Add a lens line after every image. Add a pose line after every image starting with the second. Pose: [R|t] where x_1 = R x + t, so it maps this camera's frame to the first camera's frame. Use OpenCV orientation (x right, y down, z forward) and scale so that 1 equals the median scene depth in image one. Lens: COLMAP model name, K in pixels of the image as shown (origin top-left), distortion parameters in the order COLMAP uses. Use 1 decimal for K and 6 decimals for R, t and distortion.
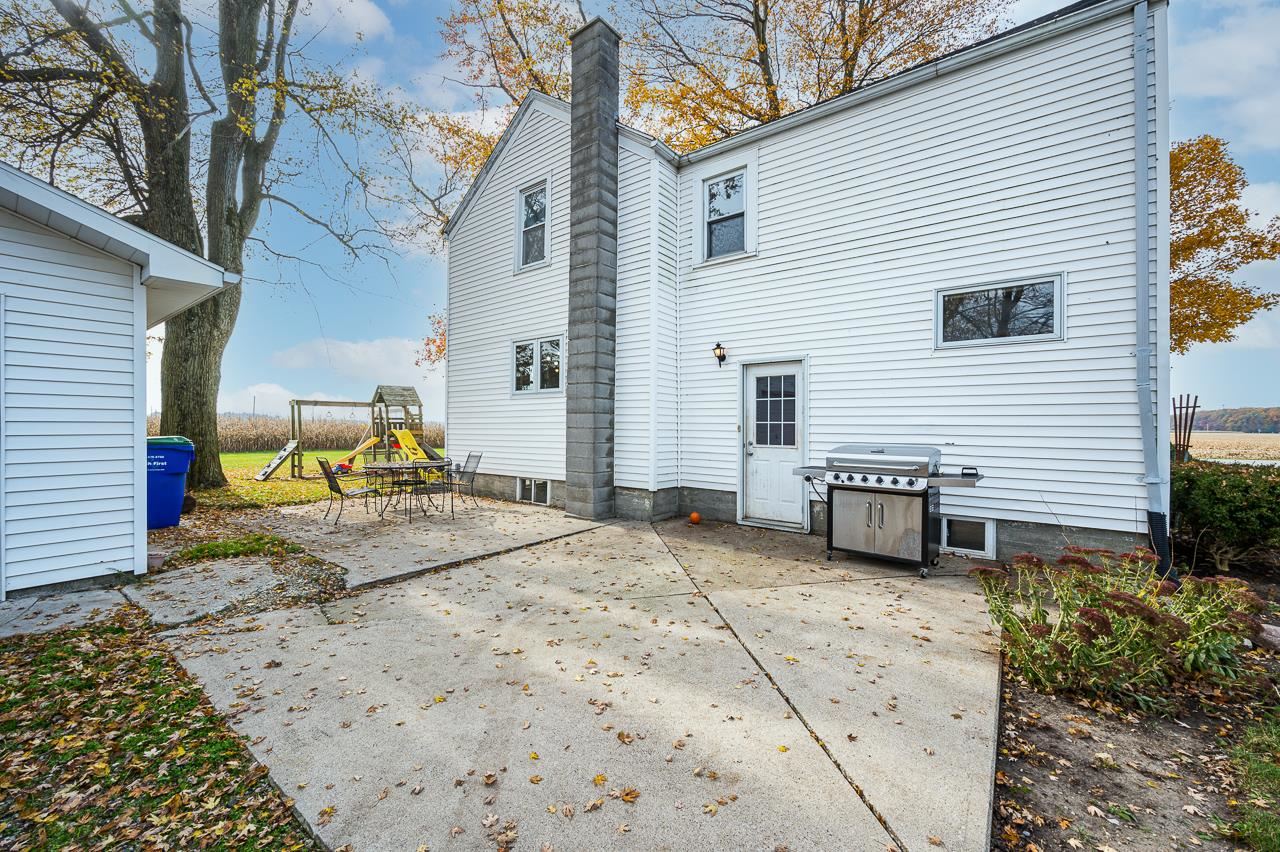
lens RADIAL K [[497.8, 0, 640.9], [0, 497.8, 427.6], [0, 0, 1]] dist [0.000791, 0.000148]
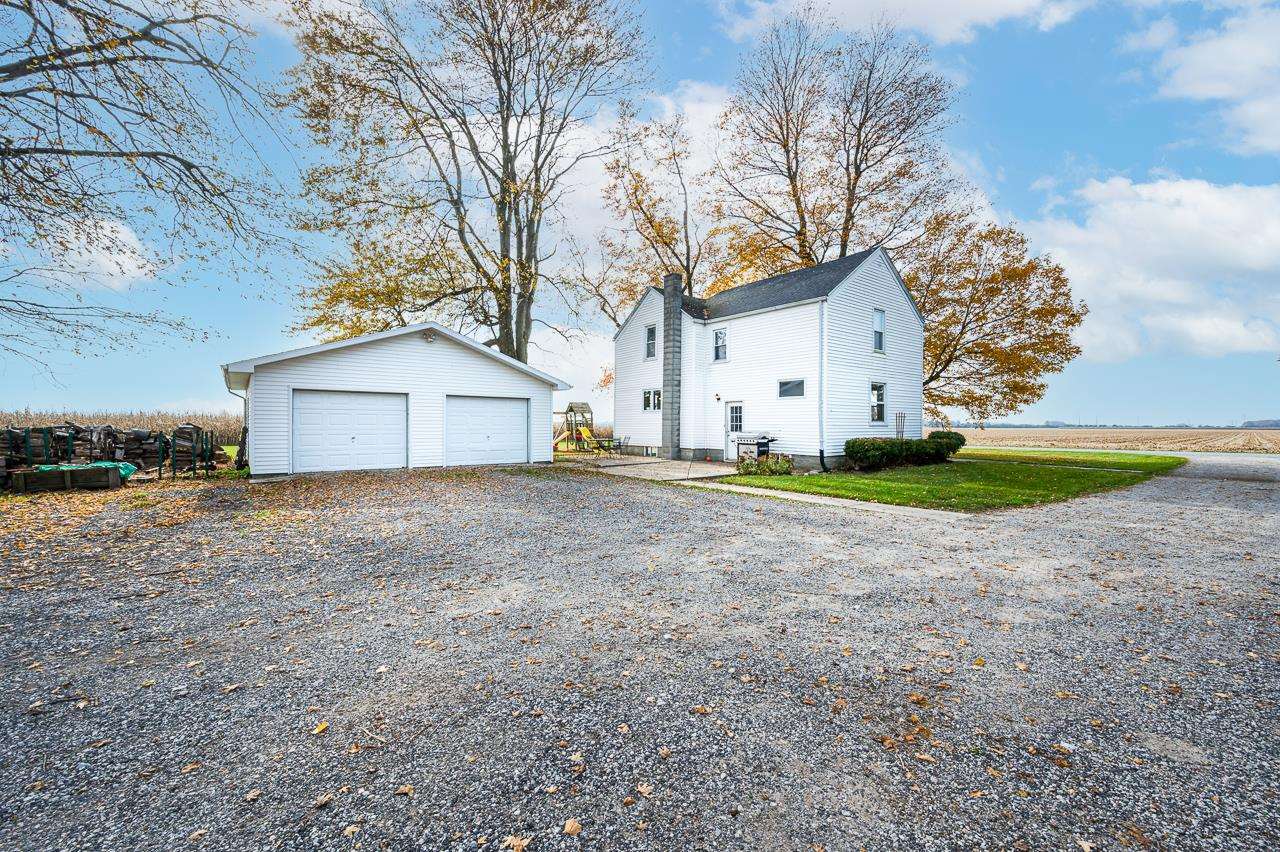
lens RADIAL K [[497.8, 0, 639.7], [0, 497.8, 426.3], [0, 0, 1]] dist [0.000791, 0.000148]
pose [[0.965601, -0.000008, -0.260027, 0.426445], [-0.000271, 0.999999, -0.001034, 0.007588], [0.260027, 0.001069, 0.965601, -1.591766]]
